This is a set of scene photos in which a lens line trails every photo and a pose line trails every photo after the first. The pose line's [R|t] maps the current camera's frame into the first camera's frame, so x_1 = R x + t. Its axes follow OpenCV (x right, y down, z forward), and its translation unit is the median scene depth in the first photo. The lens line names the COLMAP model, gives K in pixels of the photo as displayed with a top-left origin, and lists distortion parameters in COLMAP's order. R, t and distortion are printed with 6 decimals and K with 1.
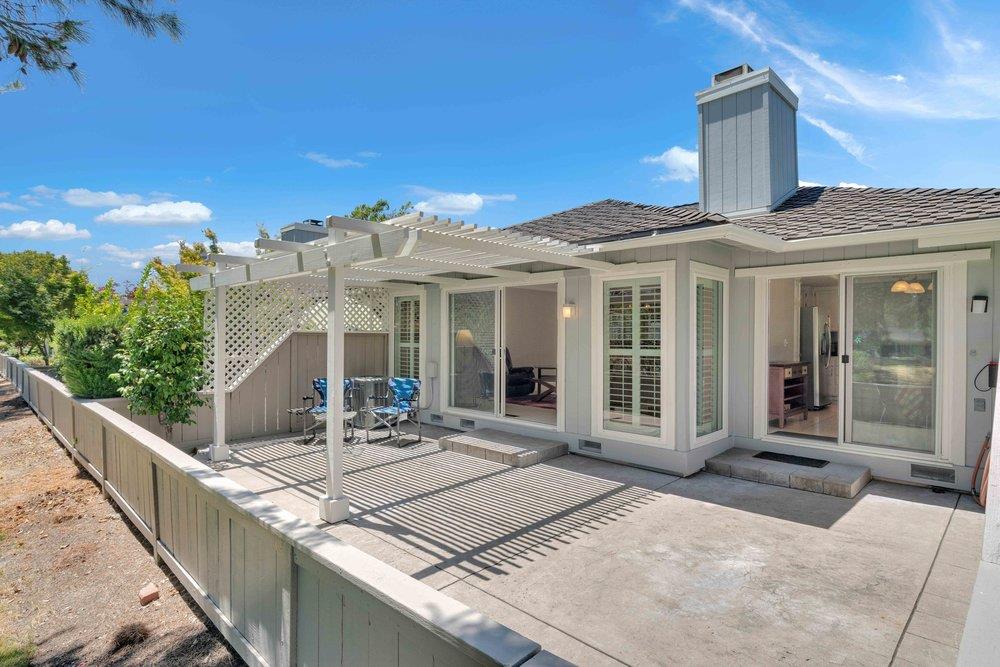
lens RADIAL K [[525.1, 0, 510.1], [0, 525.1, 324.9], [0, 0, 1]] dist [0.004555, 0.000726]
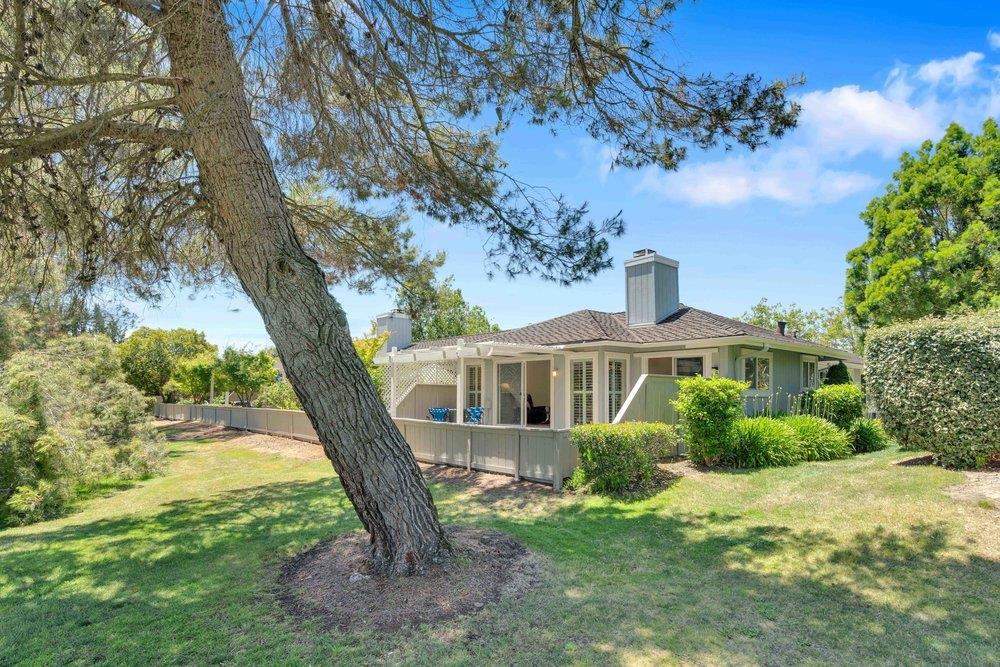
lens RADIAL K [[530.2, 0, 507.0], [0, 530.2, 375.1], [0, 0, 1]] dist [0.004685, 0.001410]
pose [[0.997201, -0.003479, -0.074682, 0.076168], [0.002172, 0.999843, -0.017571, 0.018055], [0.074732, 0.017360, 0.997053, -1.125023]]
